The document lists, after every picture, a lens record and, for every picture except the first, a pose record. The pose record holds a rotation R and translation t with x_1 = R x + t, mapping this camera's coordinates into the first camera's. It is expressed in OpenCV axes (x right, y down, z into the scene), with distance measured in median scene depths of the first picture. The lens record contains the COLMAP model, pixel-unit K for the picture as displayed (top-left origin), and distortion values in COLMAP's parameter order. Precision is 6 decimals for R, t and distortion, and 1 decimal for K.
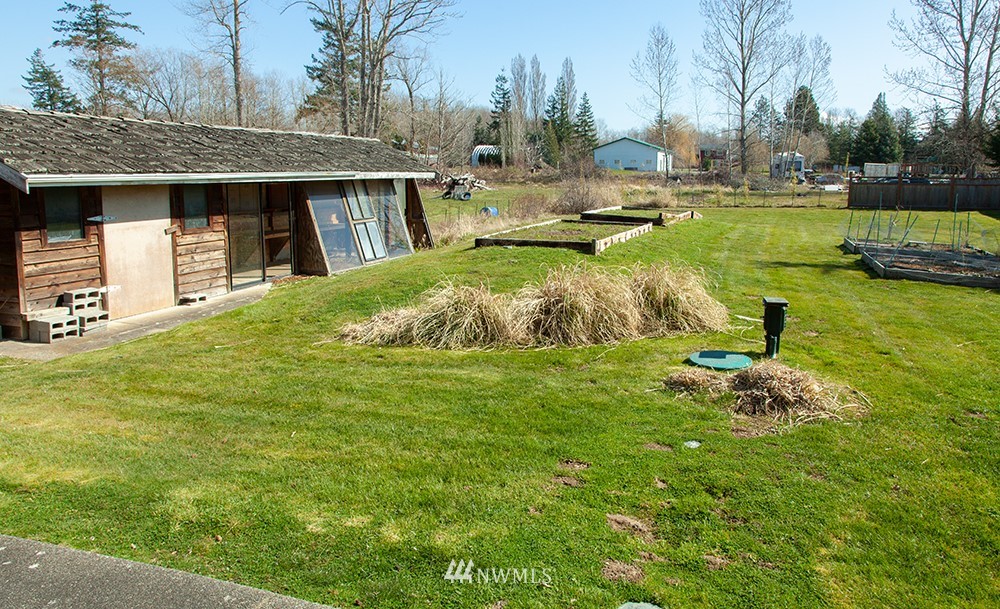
lens RADIAL K [[692.9, 0, 502.4], [0, 692.9, 248.5], [0, 0, 1]] dist [-0.000641, -0.001468]
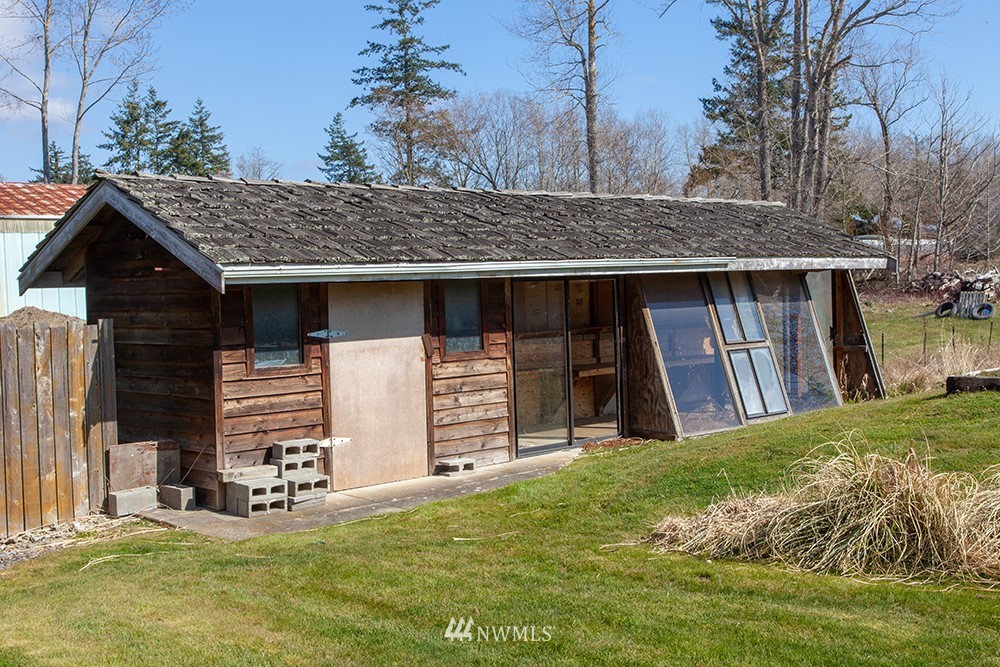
lens RADIAL K [[1209.1, 0, 500.0], [0, 1209.1, 333.5], [0, 0, 1]] dist [0.016150, 0.016956]
pose [[0.884139, -0.005730, -0.467190, 0.085620], [-0.030553, 0.997076, -0.070049, 0.025958], [0.466225, 0.076207, 0.881378, 0.050900]]
